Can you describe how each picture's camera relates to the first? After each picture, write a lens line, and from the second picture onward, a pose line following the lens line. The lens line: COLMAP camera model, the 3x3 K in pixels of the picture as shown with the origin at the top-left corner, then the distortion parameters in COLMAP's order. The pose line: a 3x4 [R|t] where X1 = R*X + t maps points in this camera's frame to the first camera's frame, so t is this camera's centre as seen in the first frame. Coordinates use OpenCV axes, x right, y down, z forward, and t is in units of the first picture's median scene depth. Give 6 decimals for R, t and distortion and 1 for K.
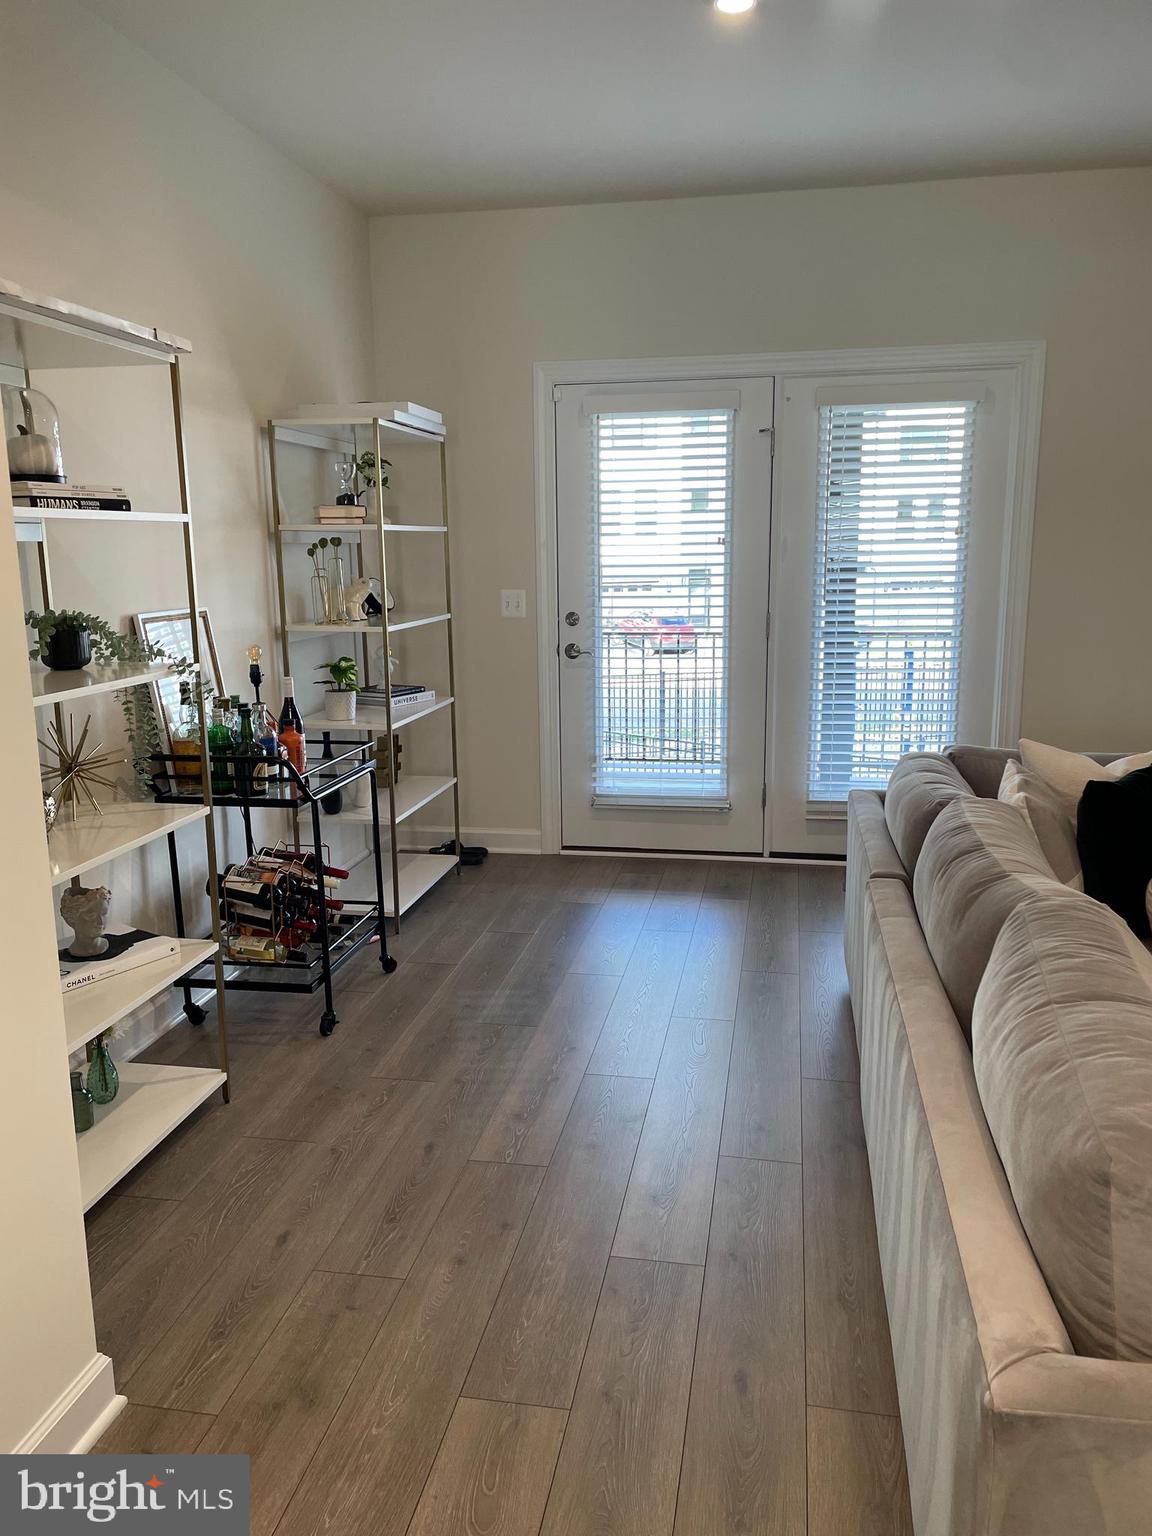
lens RADIAL K [[1153.0, 0, 592.4], [0, 1153.0, 759.3], [0, 0, 1]] dist [0.085758, -0.097951]
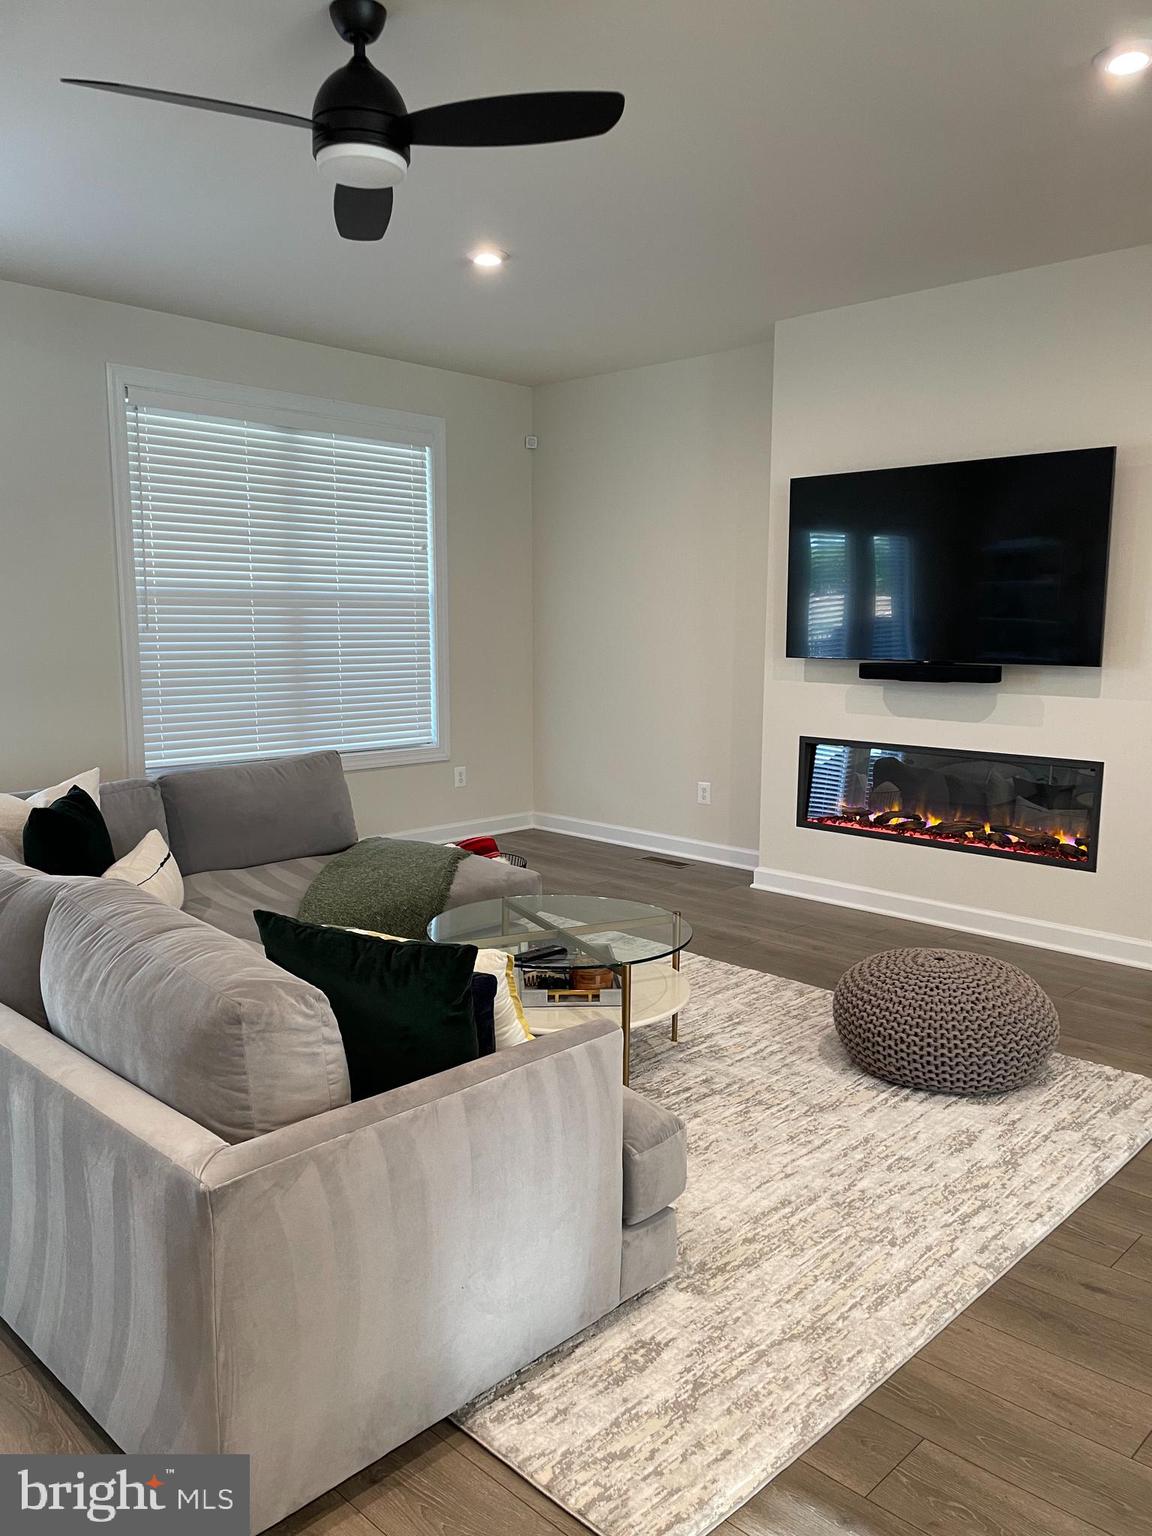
lens RADIAL K [[1153.0, 0, 592.4], [0, 1153.0, 759.3], [0, 0, 1]] dist [0.085758, -0.097951]
pose [[0.553668, -0.091735, 0.827670, -0.141763], [0.142374, 0.989707, 0.014453, 0.022425], [-0.820477, 0.109836, 0.561030, -0.062297]]
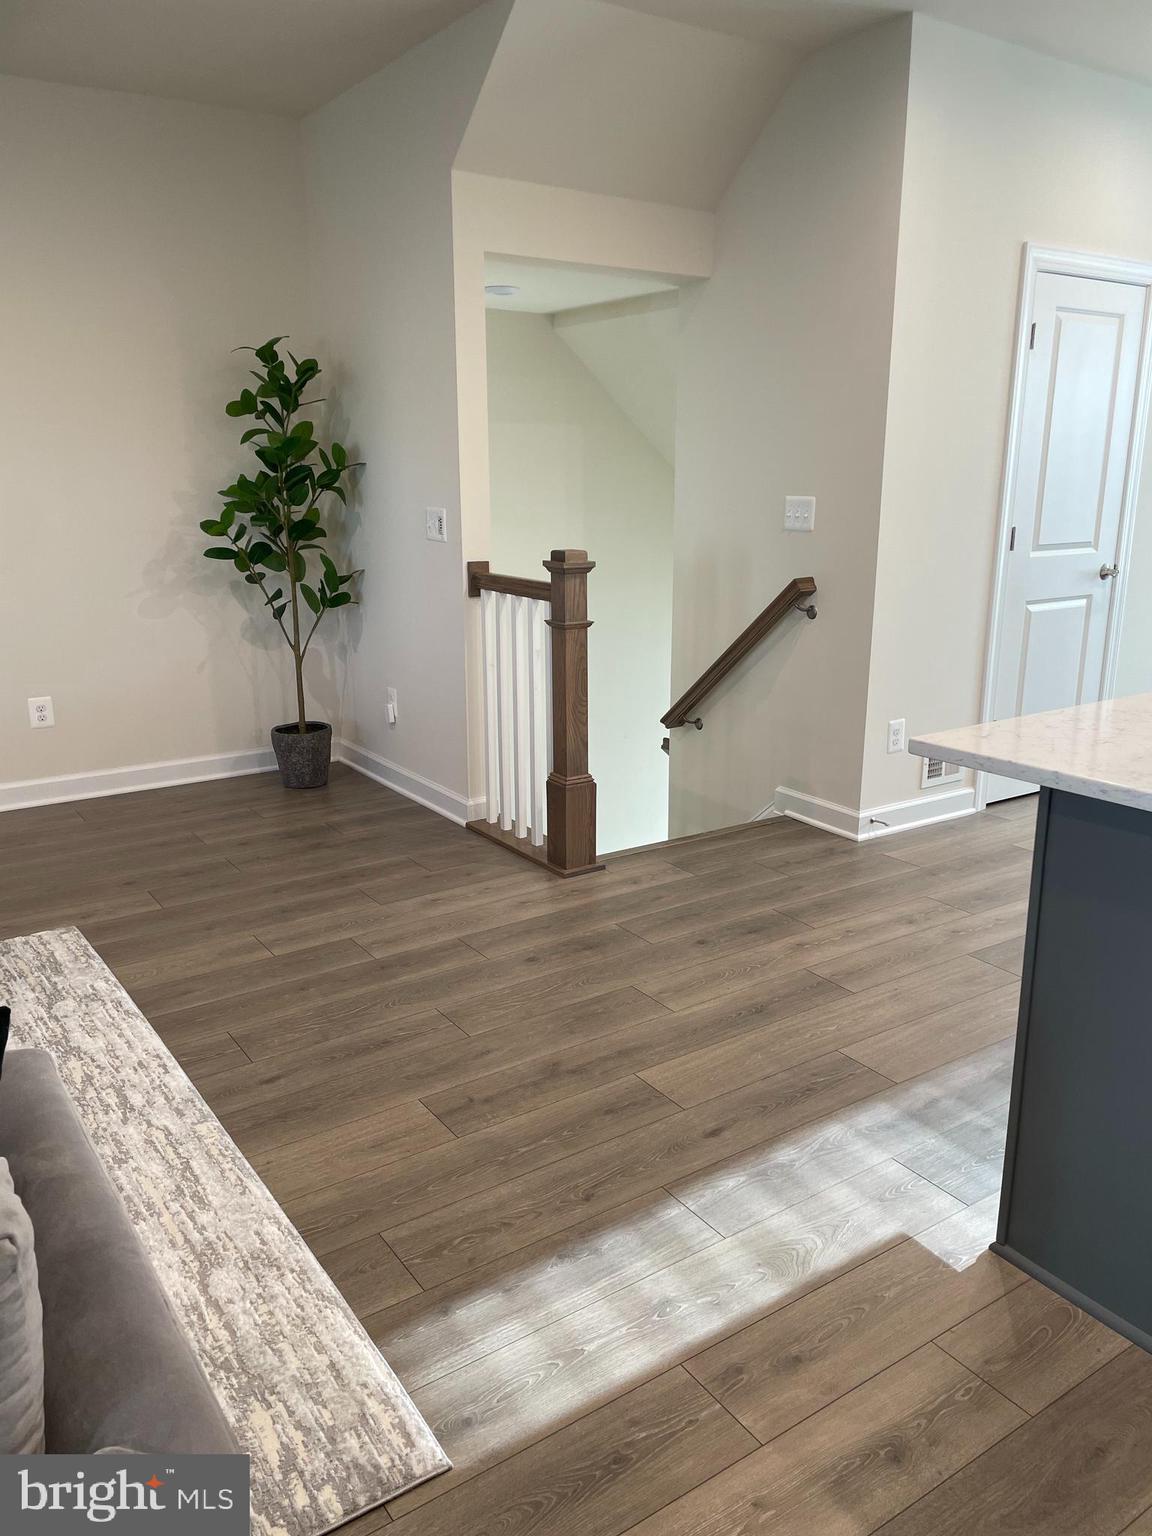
lens RADIAL K [[1153.0, 0, 592.4], [0, 1153.0, 759.3], [0, 0, 1]] dist [0.085758, -0.097951]
pose [[-0.706902, -0.167399, 0.687217, -0.087303], [0.130469, 0.924058, 0.359298, -0.050818], [-0.695174, 0.343649, -0.631378, 0.323103]]
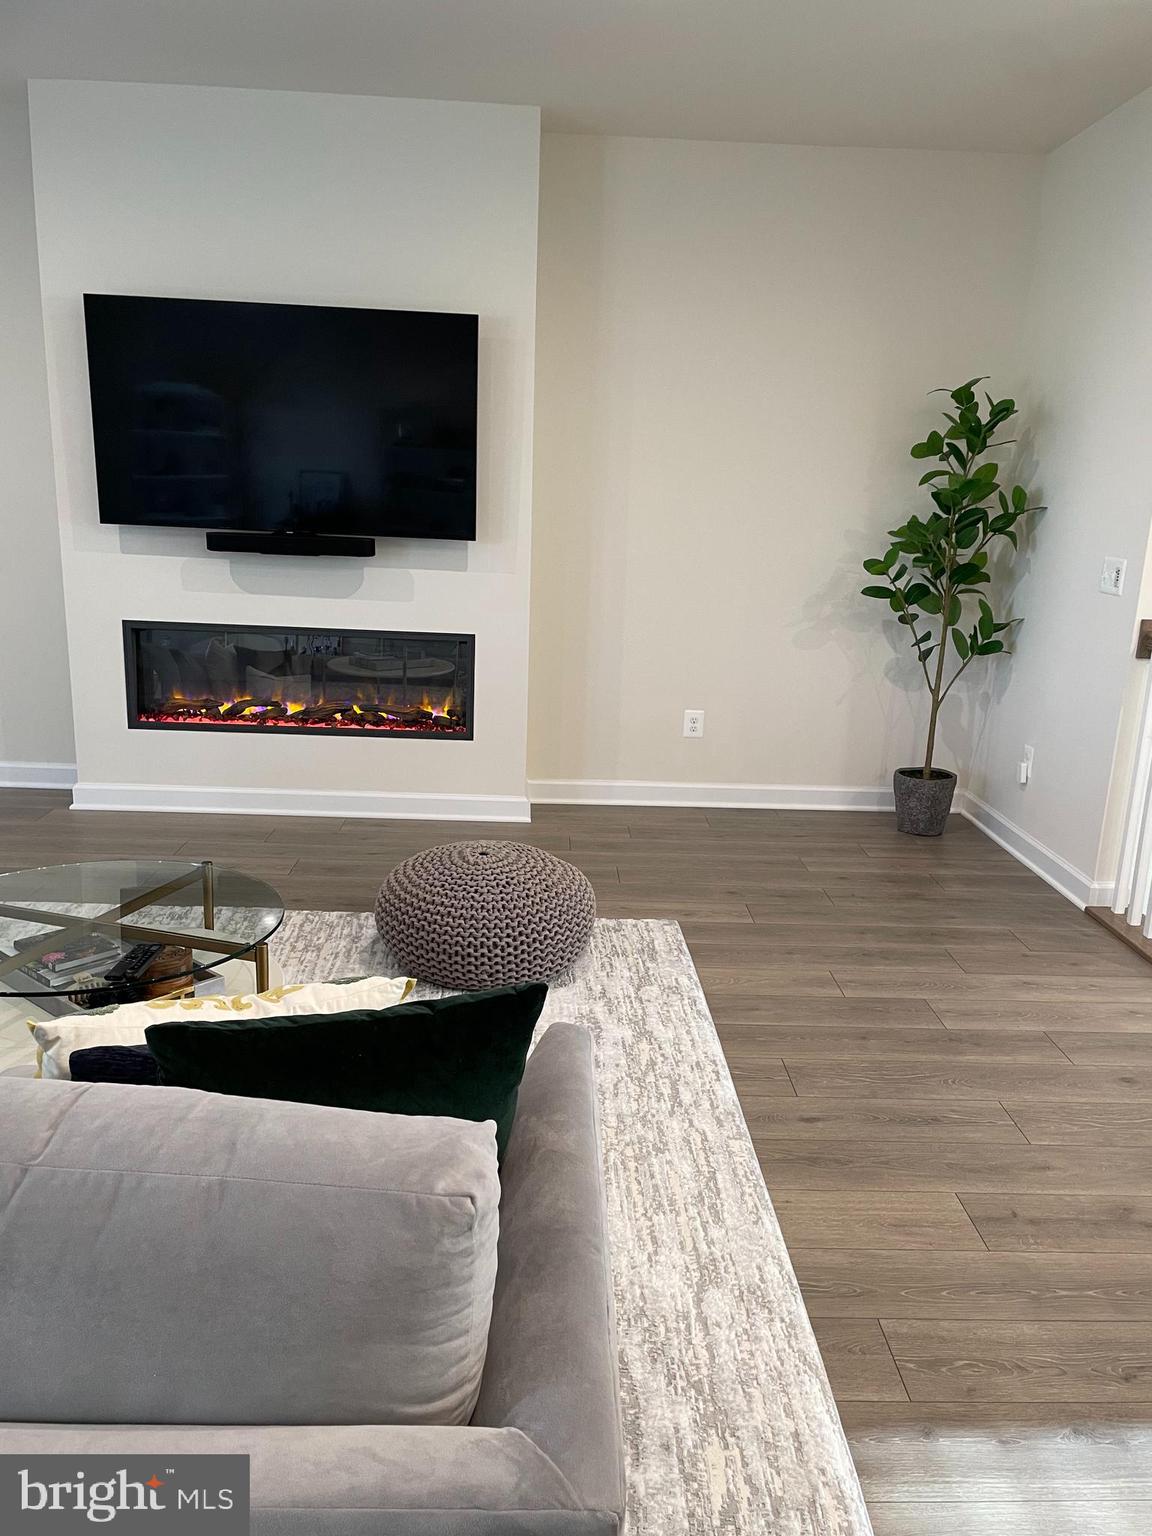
lens RADIAL K [[1149.7, 0, 586.9], [0, 1149.7, 767.3], [0, 0, 1]] dist [0.083542, -0.102144]
pose [[-0.210805, -0.225775, 0.951098, -0.084680], [0.140087, 0.955942, 0.257975, -0.044793], [-0.967438, 0.187619, -0.169889, 0.290000]]
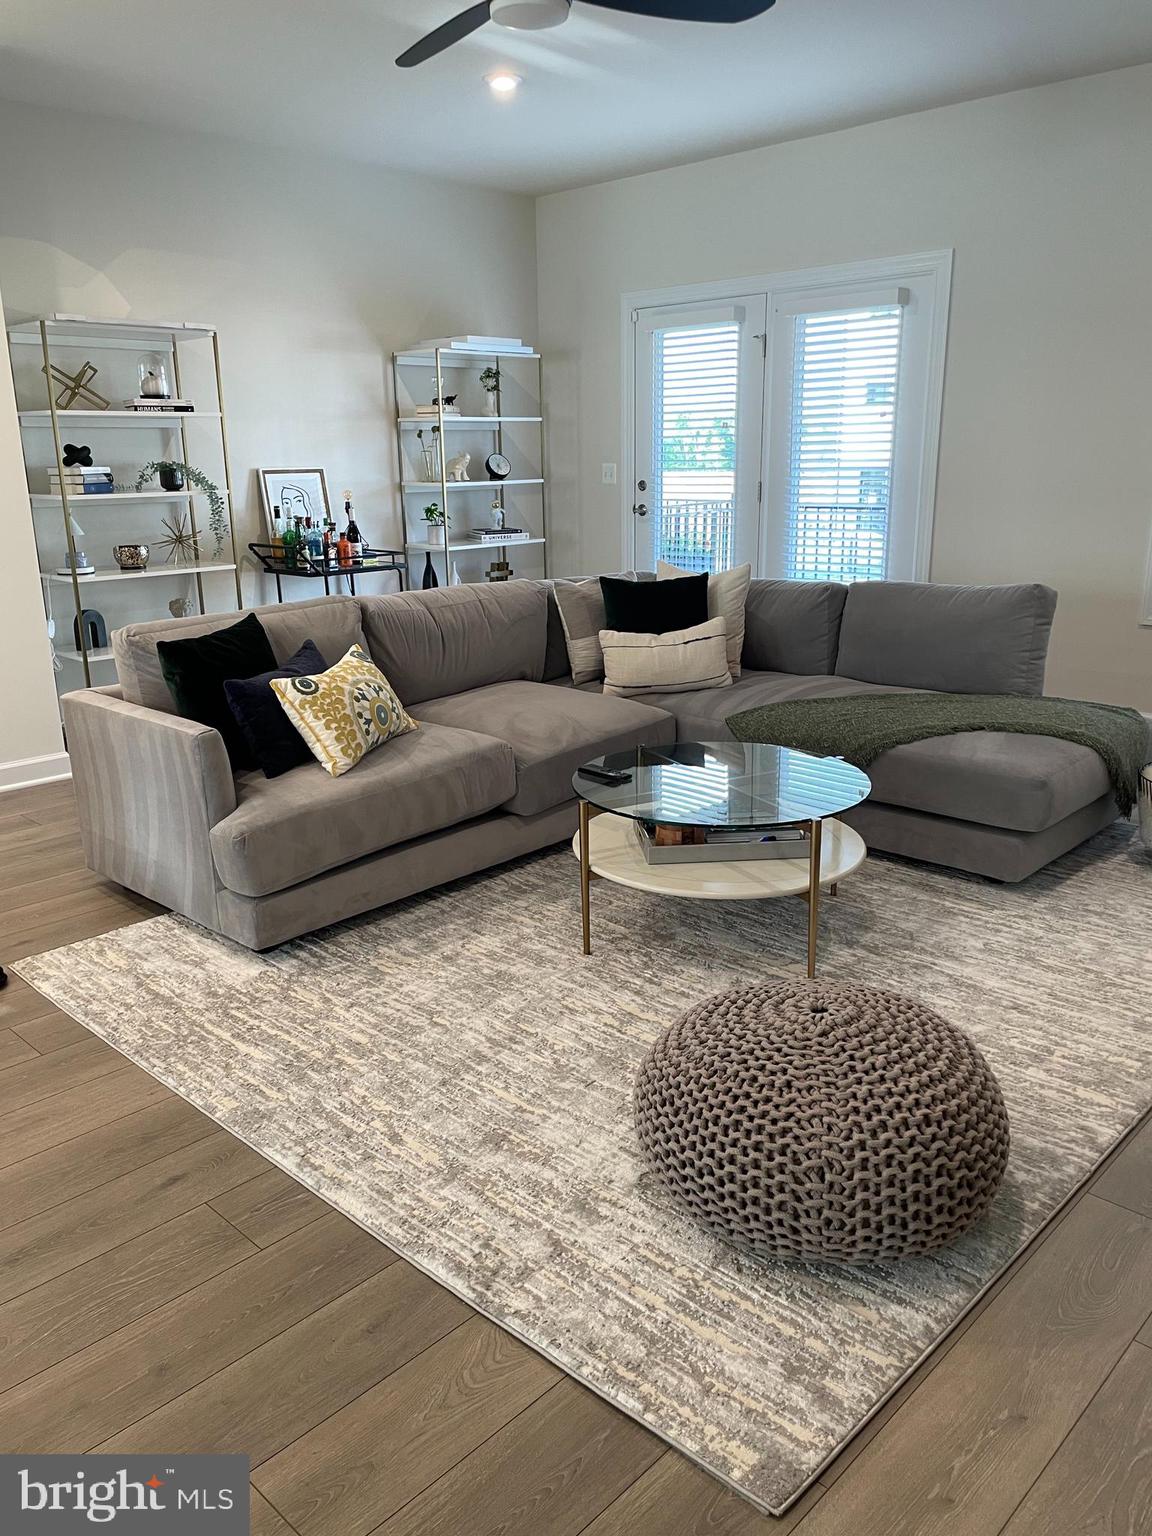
lens RADIAL K [[1153.0, 0, 592.4], [0, 1153.0, 759.3], [0, 0, 1]] dist [0.085758, -0.097951]
pose [[0.841300, 0.138932, -0.522410, 0.889143], [-0.092447, 0.989149, 0.114179, 0.059797], [0.532604, -0.047764, 0.845015, -0.253229]]
